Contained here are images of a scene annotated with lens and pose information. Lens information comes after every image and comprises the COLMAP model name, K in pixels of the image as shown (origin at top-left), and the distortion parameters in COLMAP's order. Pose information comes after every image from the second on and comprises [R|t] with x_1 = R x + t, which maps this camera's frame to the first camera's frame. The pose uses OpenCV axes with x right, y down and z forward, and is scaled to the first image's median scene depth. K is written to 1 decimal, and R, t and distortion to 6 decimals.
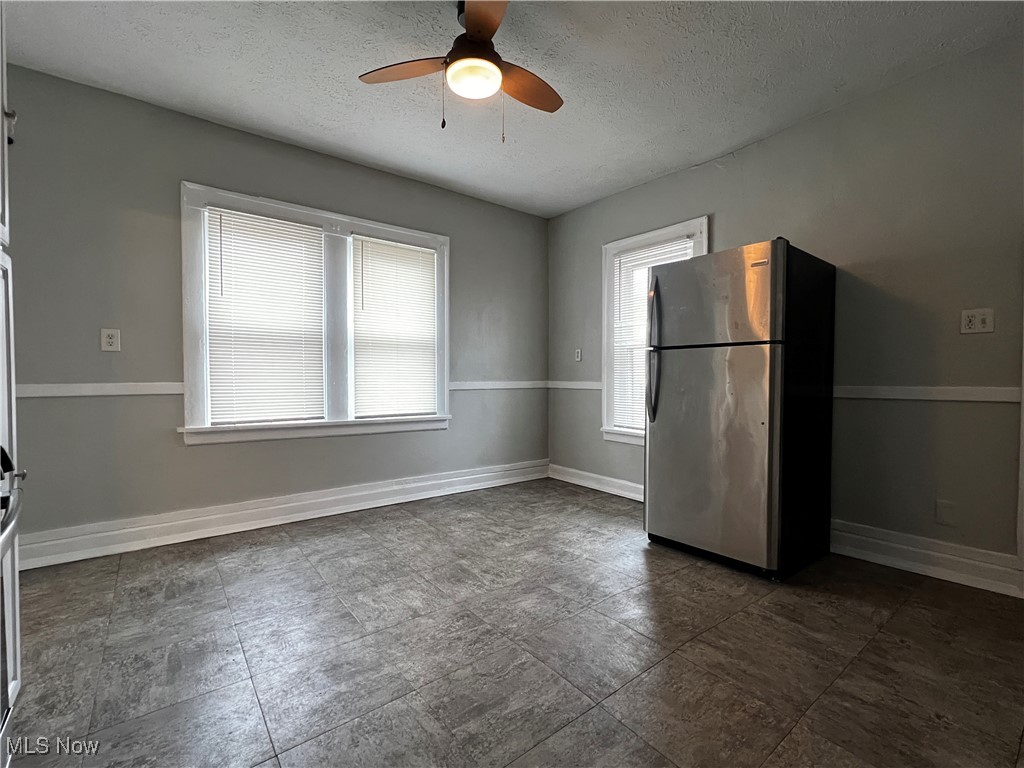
lens RADIAL K [[460.7, 0, 512.0], [0, 460.7, 384.0], [0, 0, 1]] dist [0.000033, 0.000149]
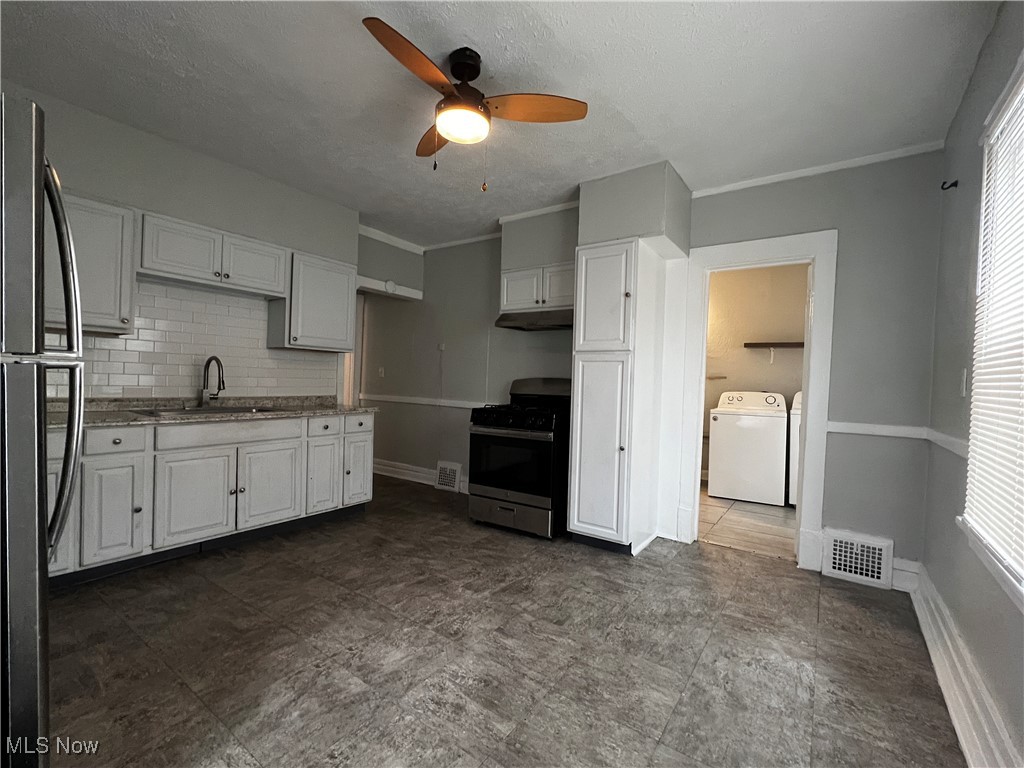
lens RADIAL K [[453.0, 0, 512.0], [0, 453.0, 384.0], [0, 0, 1]] dist [-0.000849, 0.000265]
pose [[-0.956205, -0.028440, -0.291314, 0.063577], [-0.039088, 0.998761, 0.030798, -0.079845], [0.290077, 0.040836, -0.956132, 1.387708]]
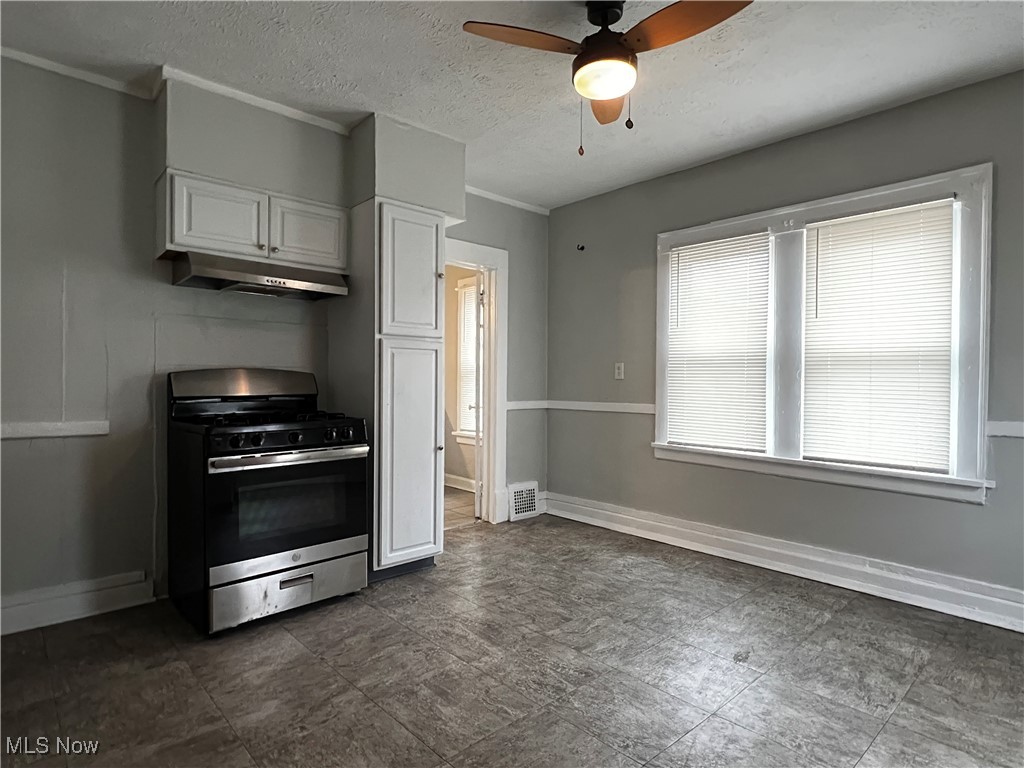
lens RADIAL K [[558.5, 0, 512.9], [0, 558.5, 386.9], [0, 0, 1]] dist [-0.003032, 0.000338]
pose [[0.086123, 0.009125, -0.996243, 0.671837], [-0.029397, 0.999546, 0.006614, -0.046355], [0.995851, 0.028717, 0.086352, 0.508386]]
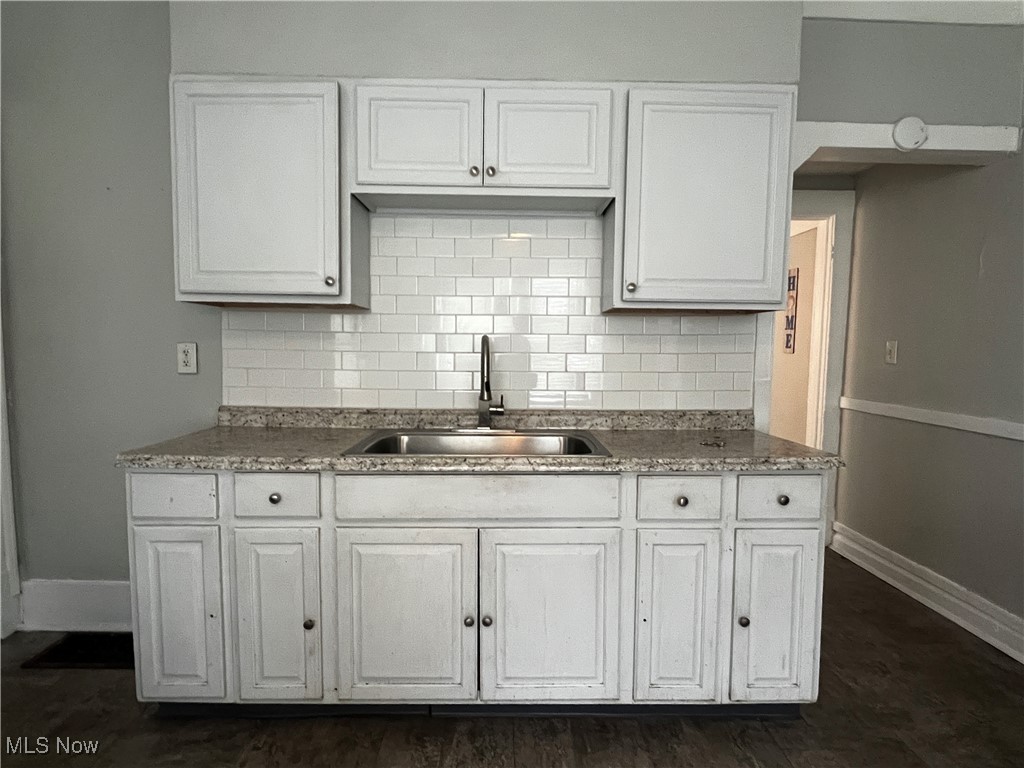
lens RADIAL K [[558.5, 0, 512.9], [0, 558.5, 386.9], [0, 0, 1]] dist [-0.003032, 0.000338]
pose [[-0.804940, -0.051018, 0.591159, -0.017109], [0.004816, 0.995702, 0.092489, -0.084858], [-0.593337, 0.077295, -0.801235, 0.659727]]
